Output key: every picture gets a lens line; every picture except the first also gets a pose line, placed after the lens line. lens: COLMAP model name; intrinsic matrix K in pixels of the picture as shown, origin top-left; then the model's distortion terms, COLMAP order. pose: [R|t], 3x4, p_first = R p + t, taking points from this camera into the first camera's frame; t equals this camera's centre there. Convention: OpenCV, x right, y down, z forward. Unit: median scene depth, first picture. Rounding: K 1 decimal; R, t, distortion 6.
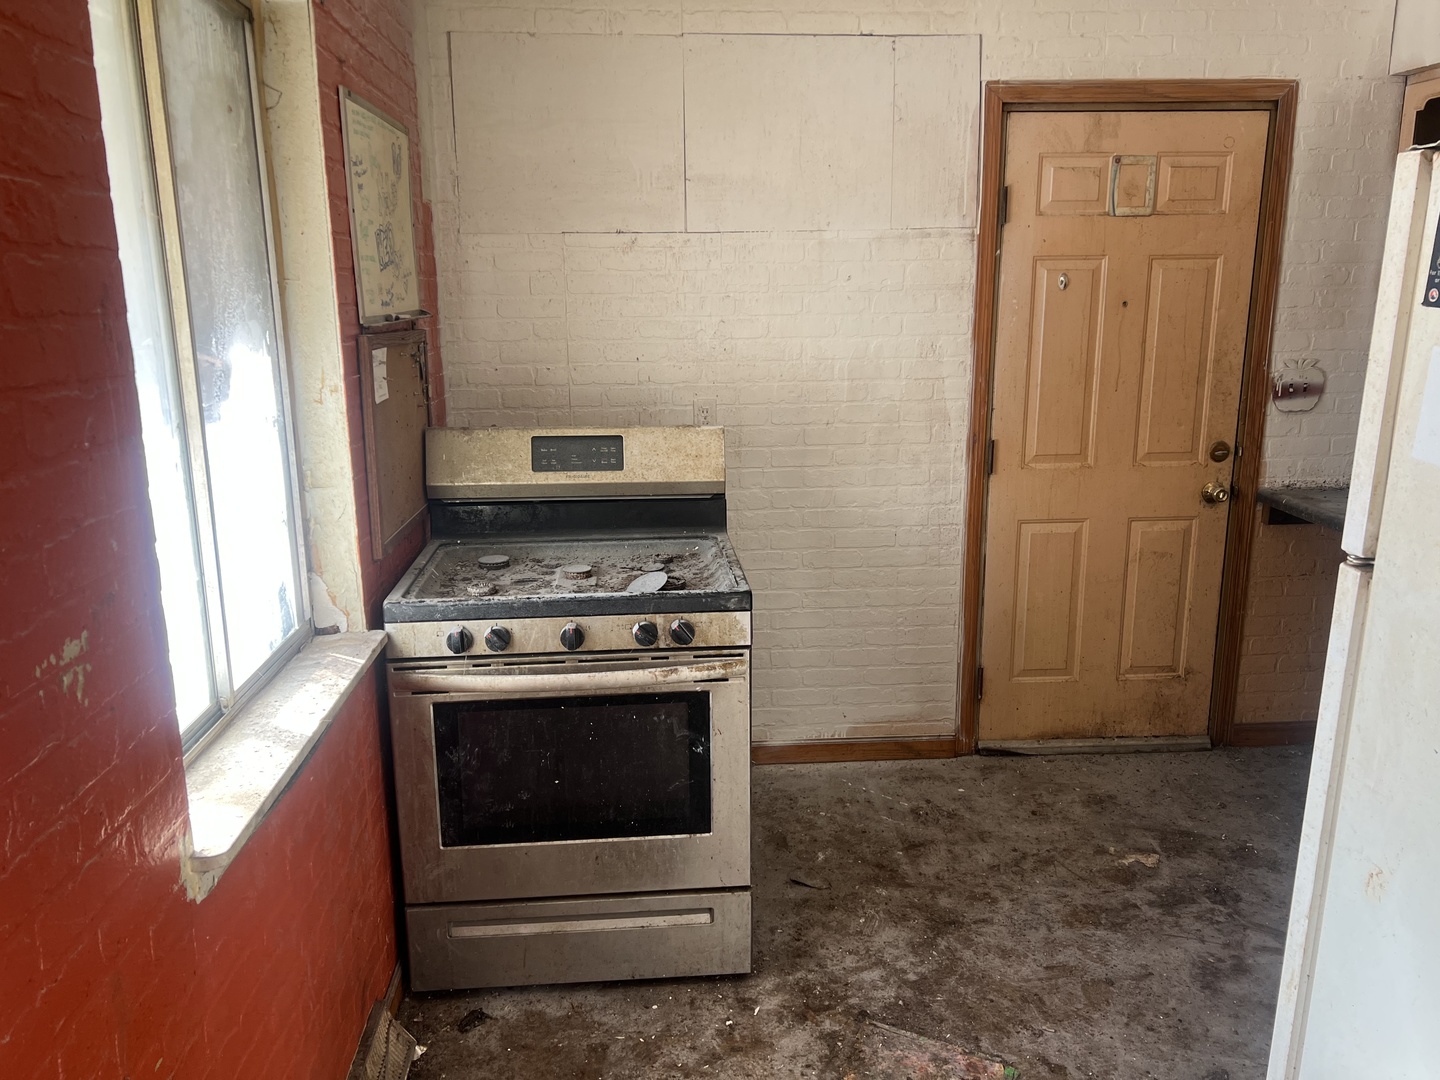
lens RADIAL K [[1077.5, 0, 708.2], [0, 1077.5, 525.0], [0, 0, 1]] dist [0.041571, -0.044628]
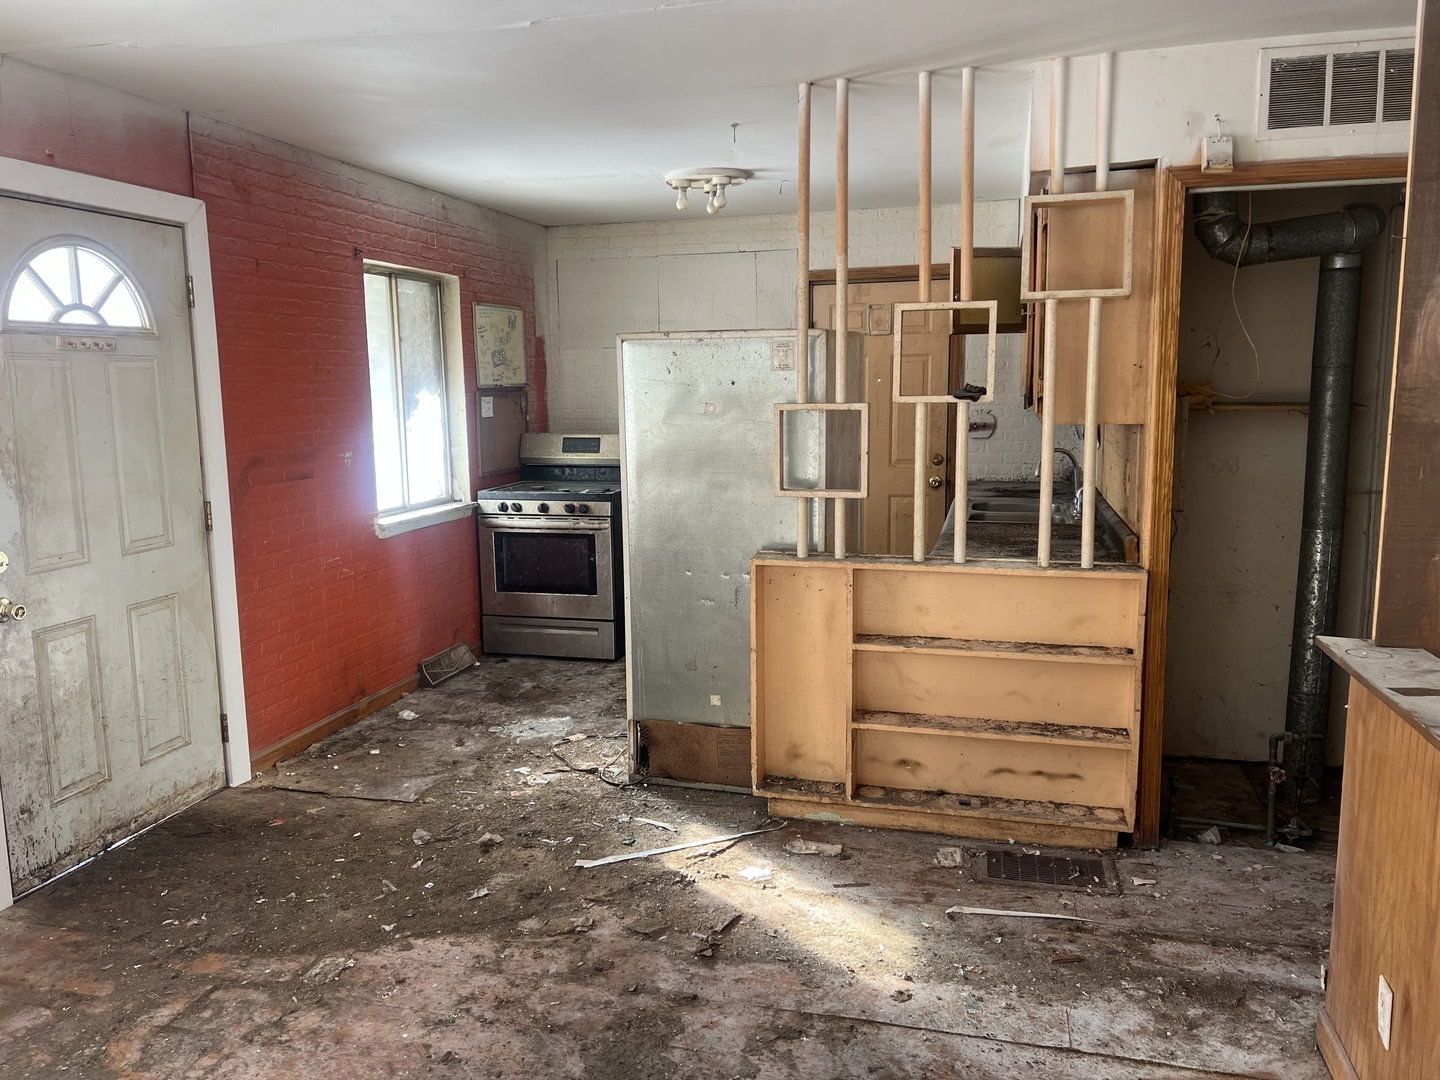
lens RADIAL K [[1077.5, 0, 719.0], [0, 1077.5, 538.0], [0, 0, 1]] dist [0.041571, -0.044628]
pose [[0.946413, 0.041432, -0.320290, 1.044449], [-0.062833, 0.996408, -0.056768, 0.280962], [0.316787, 0.073851, 0.945617, -1.224124]]
